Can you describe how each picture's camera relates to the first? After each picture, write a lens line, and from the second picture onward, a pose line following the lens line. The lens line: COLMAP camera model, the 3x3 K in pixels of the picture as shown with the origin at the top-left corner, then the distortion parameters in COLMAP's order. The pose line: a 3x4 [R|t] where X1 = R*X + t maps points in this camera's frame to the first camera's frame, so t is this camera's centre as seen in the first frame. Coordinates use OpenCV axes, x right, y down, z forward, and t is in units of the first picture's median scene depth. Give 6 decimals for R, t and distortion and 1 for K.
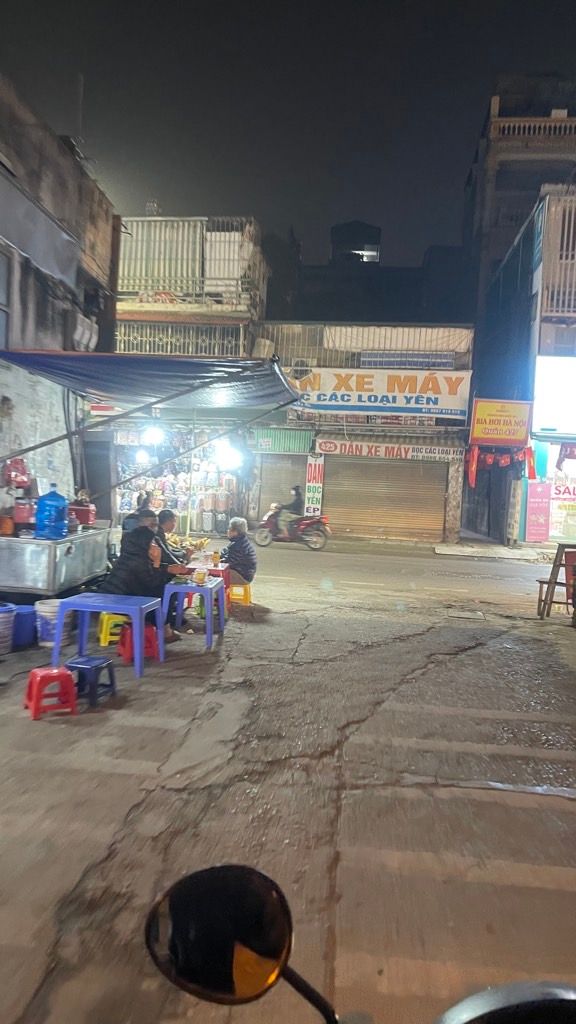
lens RADIAL K [[757.5, 0, 288.0], [0, 757.5, 512.0], [0, 0, 1]] dist [-0.002863, -0.010485]
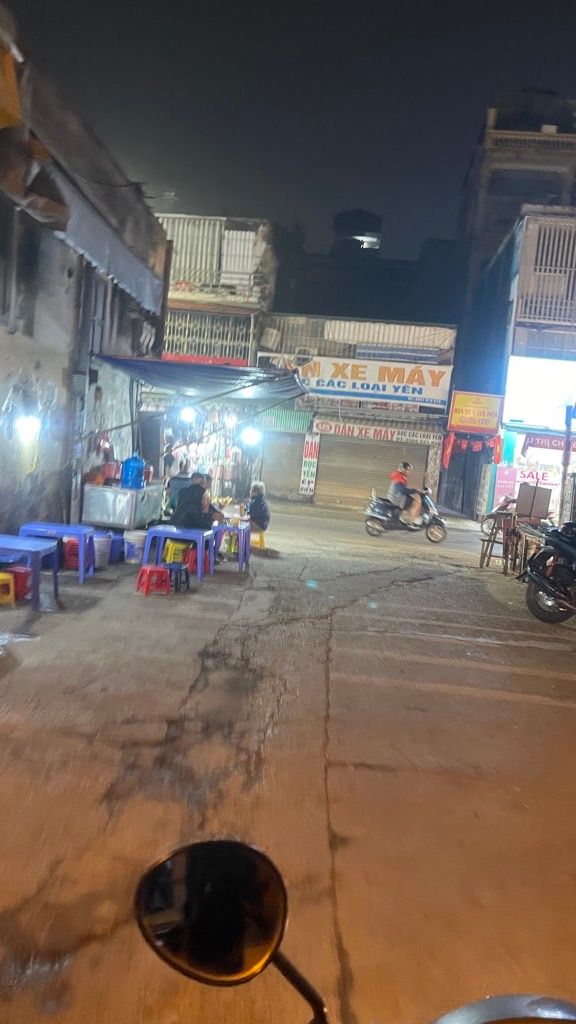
lens RADIAL K [[757.5, 0, 288.0], [0, 757.5, 512.0], [0, 0, 1]] dist [-0.002863, -0.010485]
pose [[0.998944, 0.043256, 0.015473, -0.013550], [-0.043751, 0.998490, 0.033226, 0.005944], [-0.014012, -0.033868, 0.999328, -0.142529]]
